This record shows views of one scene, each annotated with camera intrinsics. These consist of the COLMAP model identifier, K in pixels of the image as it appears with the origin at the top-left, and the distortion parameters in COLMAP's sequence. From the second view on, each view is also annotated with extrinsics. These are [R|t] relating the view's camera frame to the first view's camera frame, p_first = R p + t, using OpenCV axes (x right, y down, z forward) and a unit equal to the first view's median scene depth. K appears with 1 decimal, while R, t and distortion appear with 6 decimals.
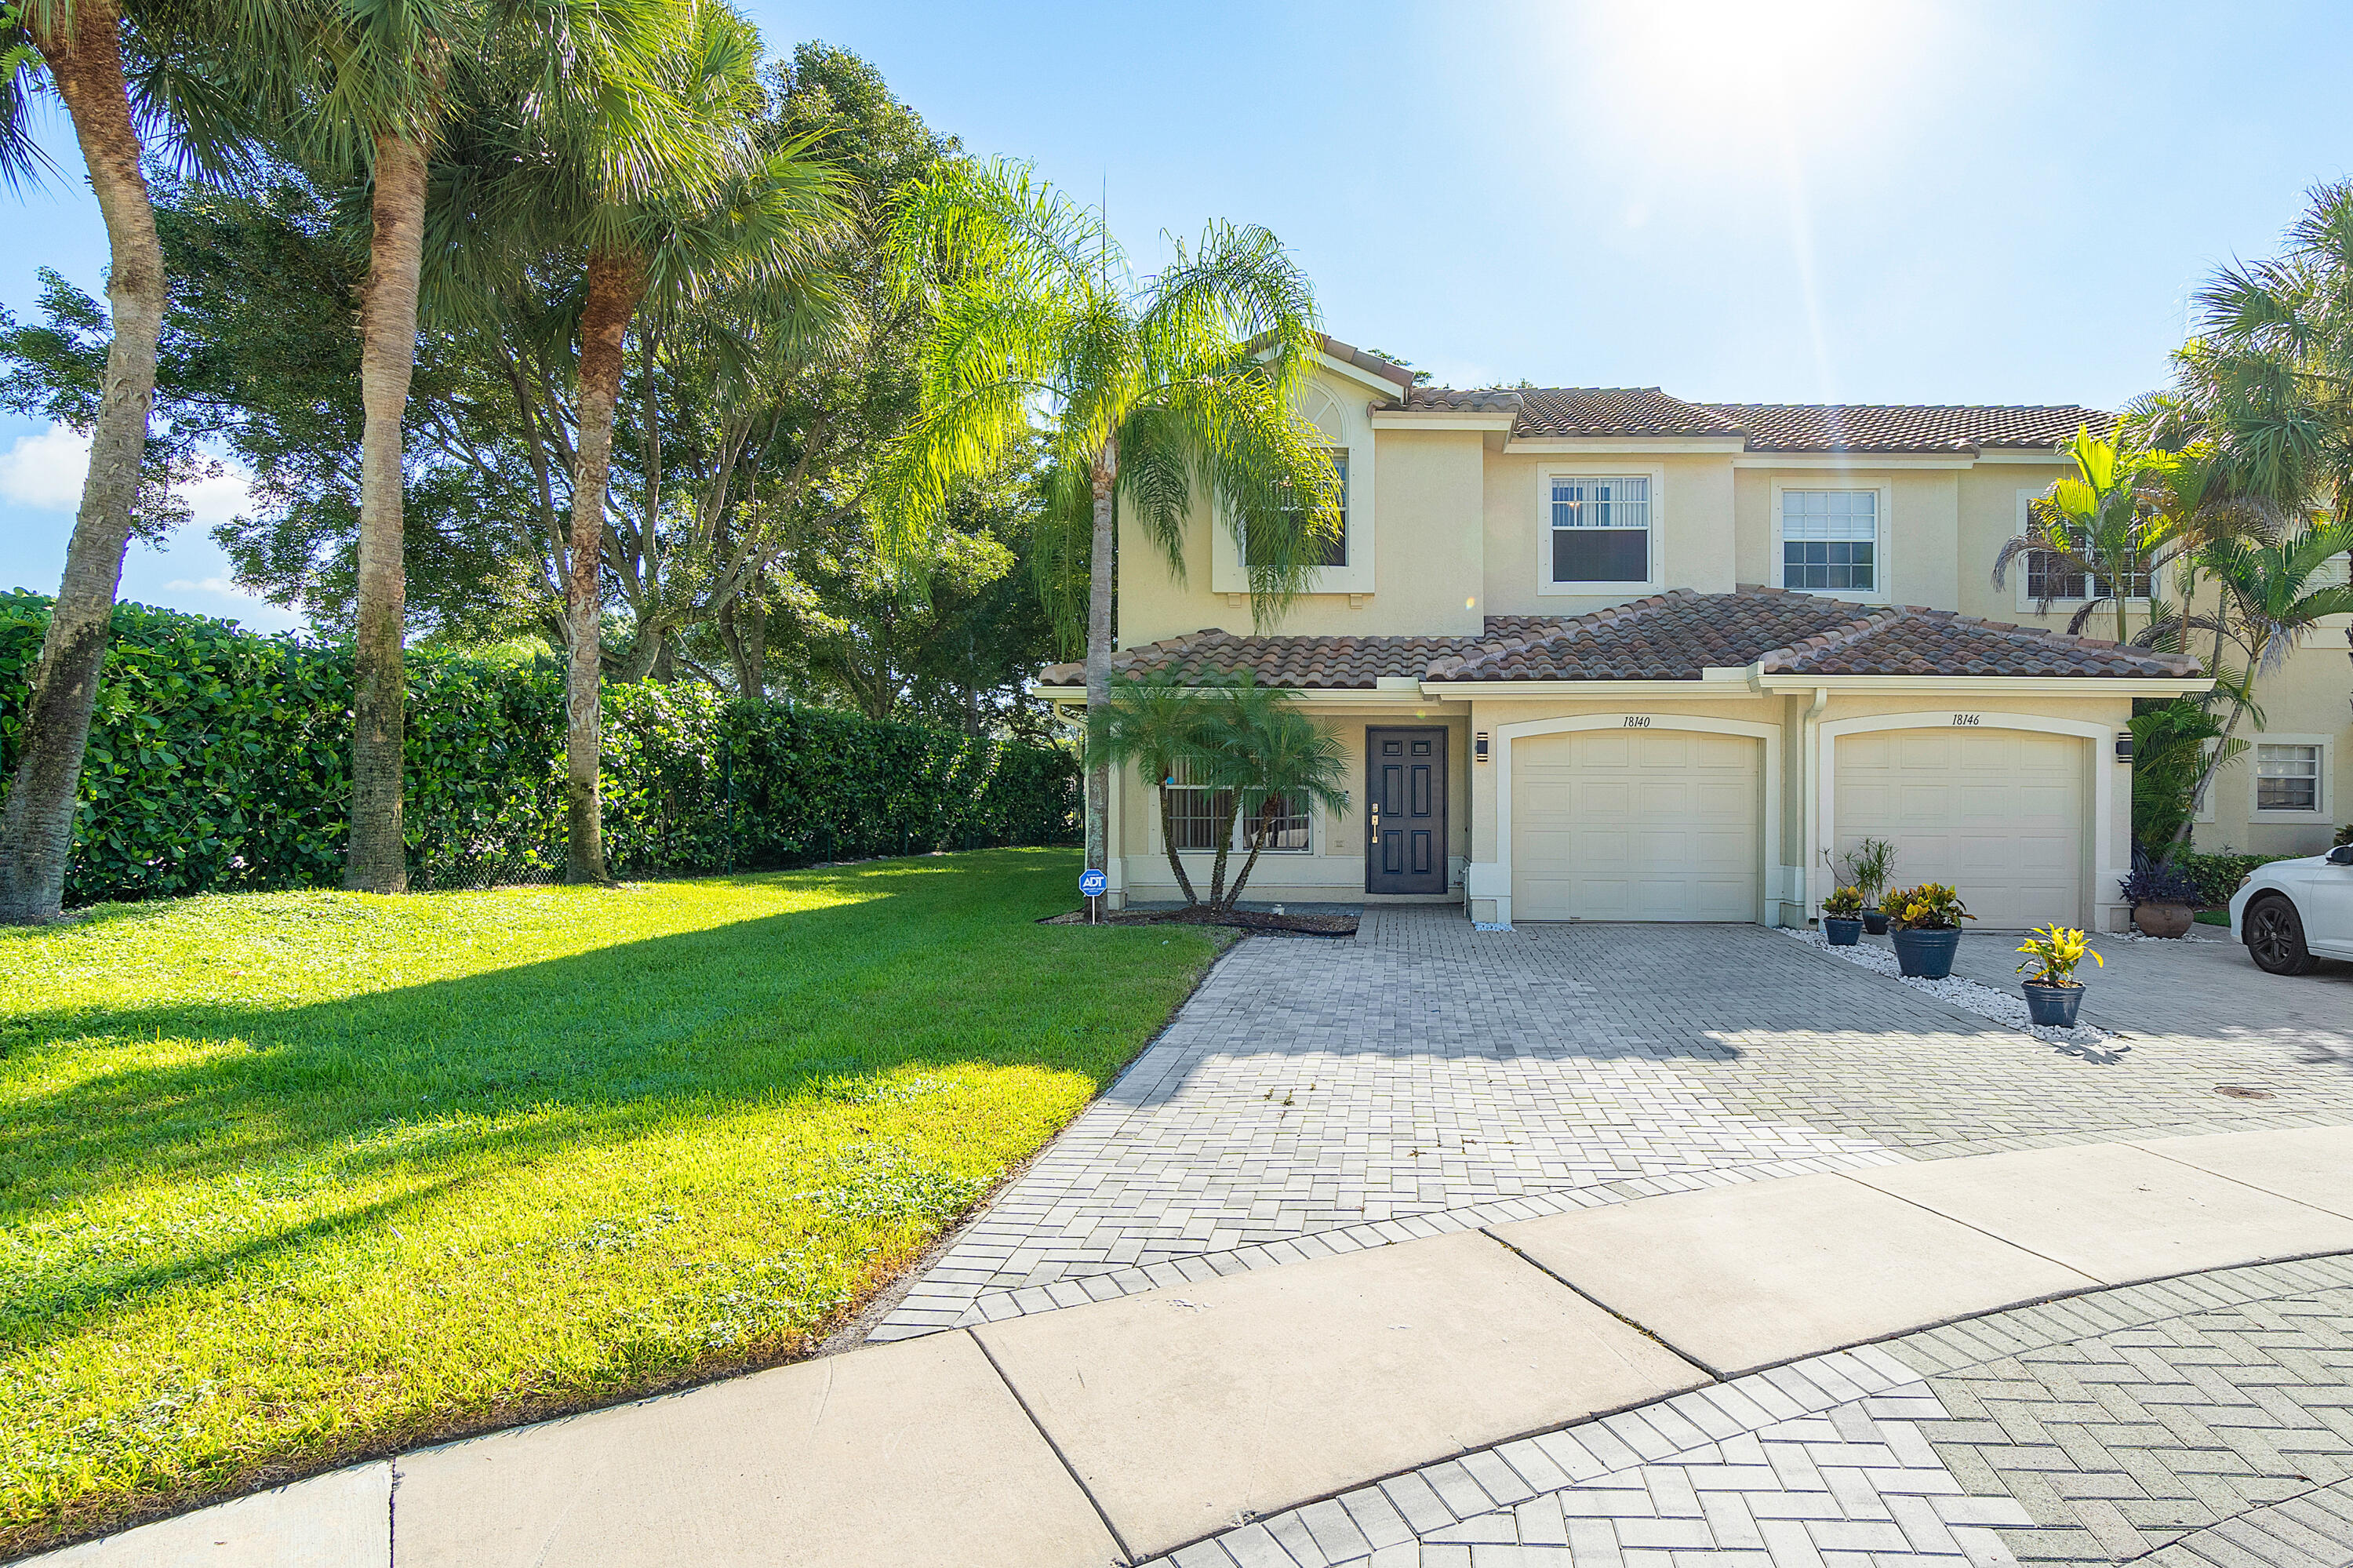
lens RADIAL K [[1169.2, 0, 1379.5], [0, 1169.2, 790.7], [0, 0, 1]] dist [-0.004517, -0.000661]
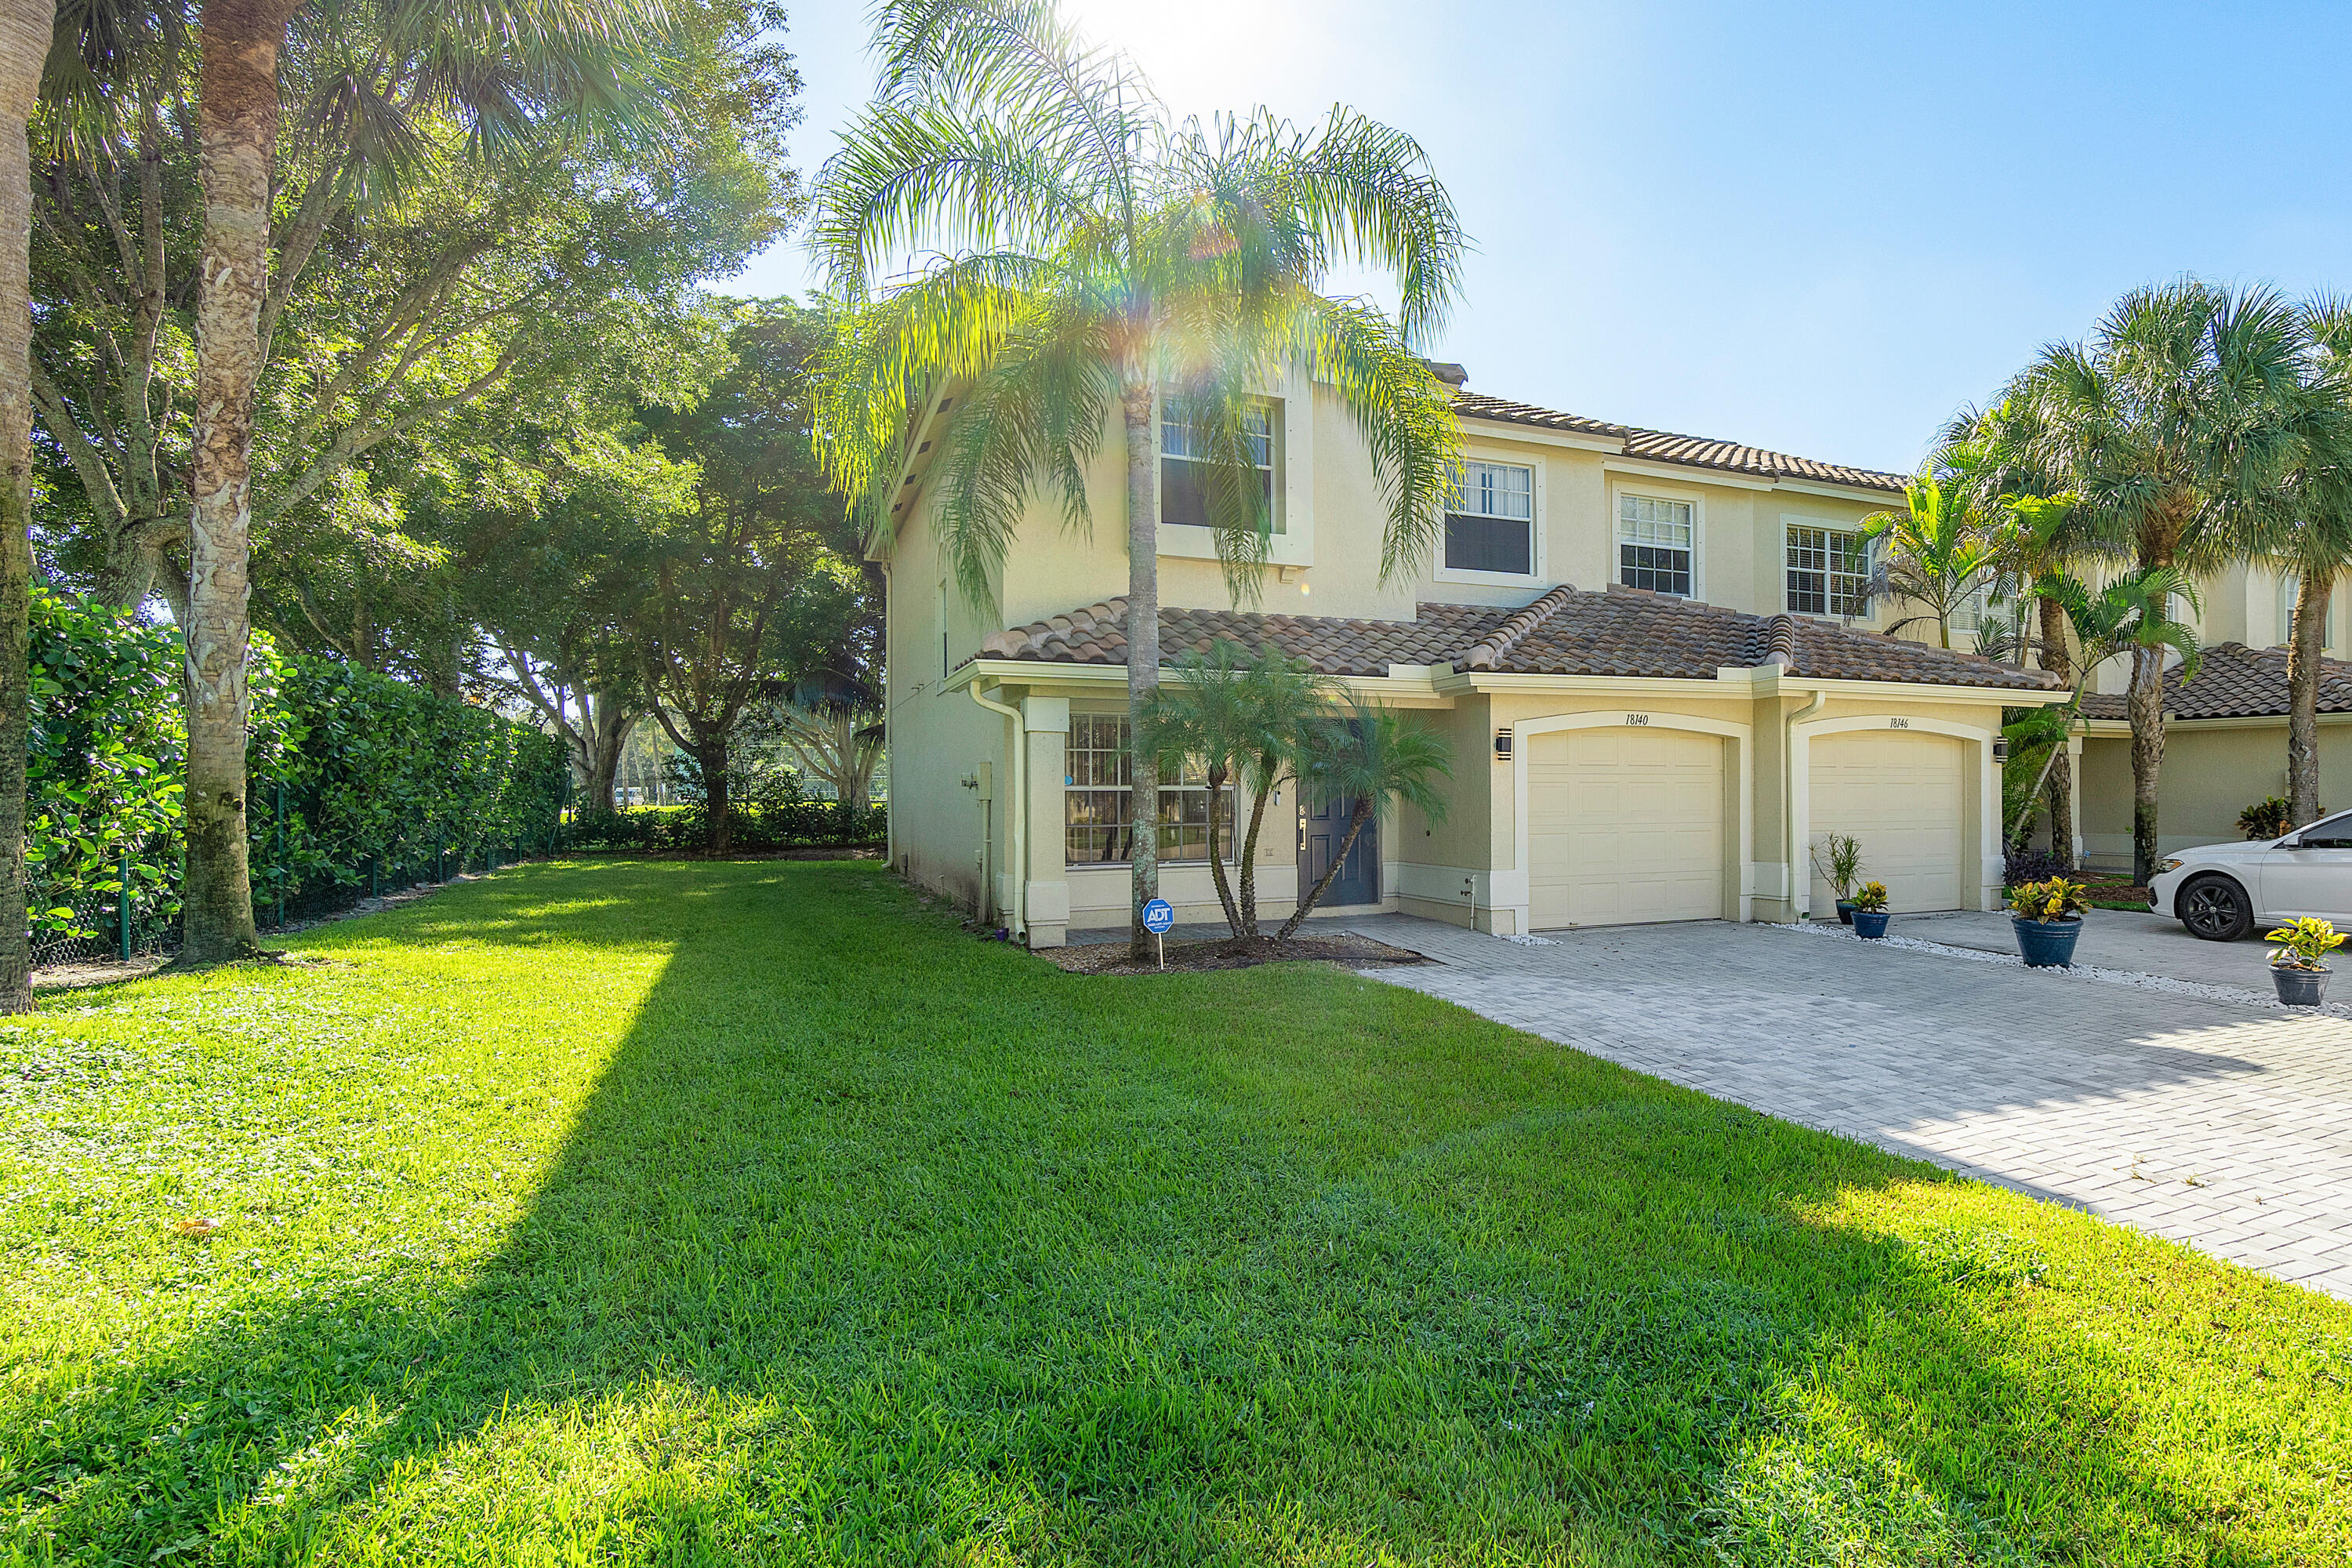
lens RADIAL K [[1198.1, 0, 1291.7], [0, 1198.1, 757.3], [0, 0, 1]] dist [0.003367, 0.000885]
pose [[0.904927, 0.002527, 0.425559, -0.467630], [0.004178, 0.999881, -0.014822, -0.013998], [-0.425546, 0.015191, 0.904809, 0.219371]]
